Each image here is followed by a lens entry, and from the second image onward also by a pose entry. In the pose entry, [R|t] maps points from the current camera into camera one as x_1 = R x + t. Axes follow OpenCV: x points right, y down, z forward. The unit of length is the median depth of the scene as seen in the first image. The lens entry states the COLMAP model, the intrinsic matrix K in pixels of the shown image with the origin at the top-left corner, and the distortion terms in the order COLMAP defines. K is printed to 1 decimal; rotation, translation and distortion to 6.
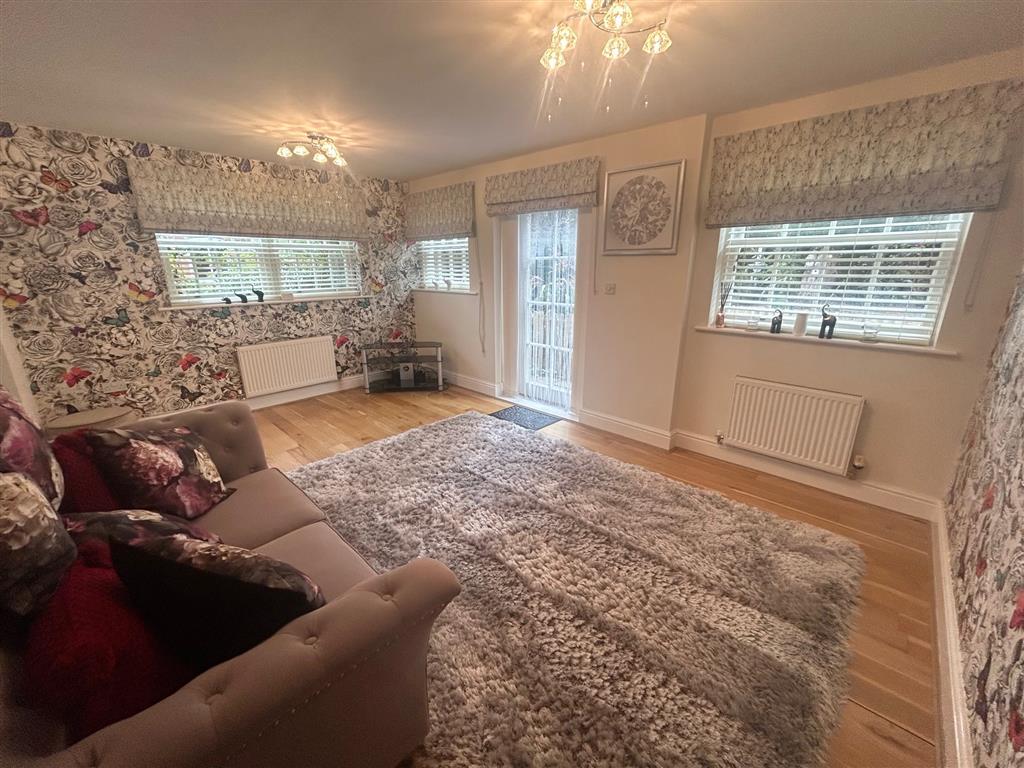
lens RADIAL K [[414.1, 0, 506.3], [0, 414.1, 383.1], [0, 0, 1]] dist [-0.000849, 0.000211]
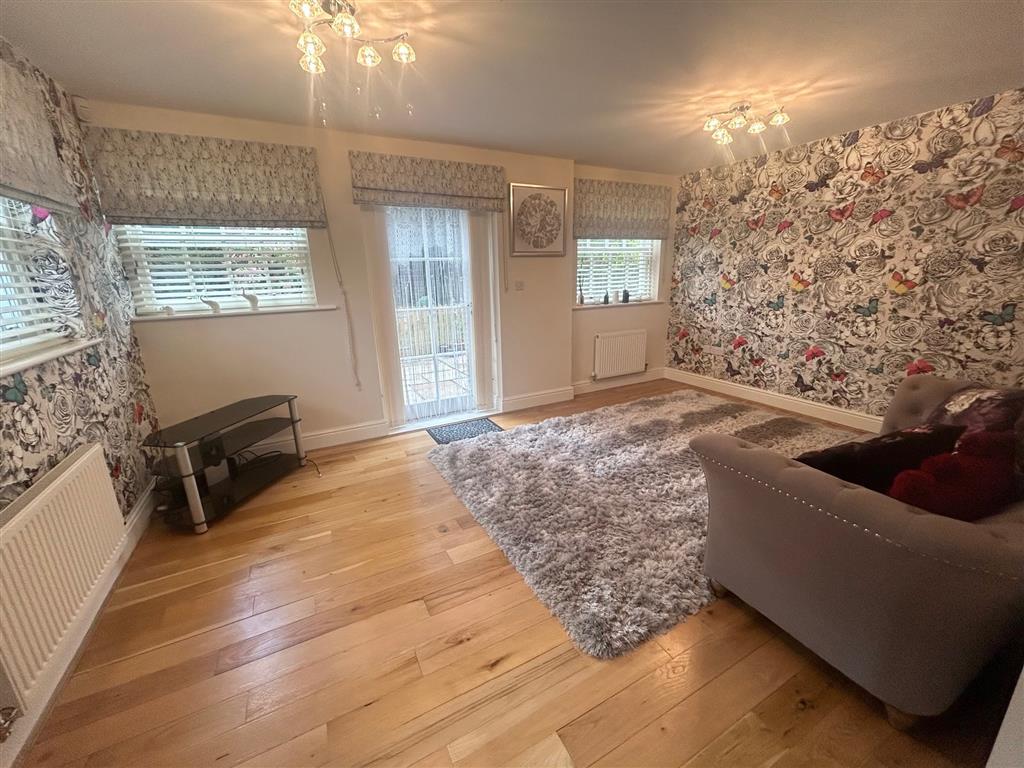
lens RADIAL K [[414.1, 0, 517.5], [0, 414.1, 384.9], [0, 0, 1]] dist [-0.000849, 0.000211]
pose [[0.304611, -0.257240, 0.917082, -0.949773], [0.284949, 0.943354, 0.169963, -0.175252], [-0.908854, 0.209549, 0.360656, 0.692281]]
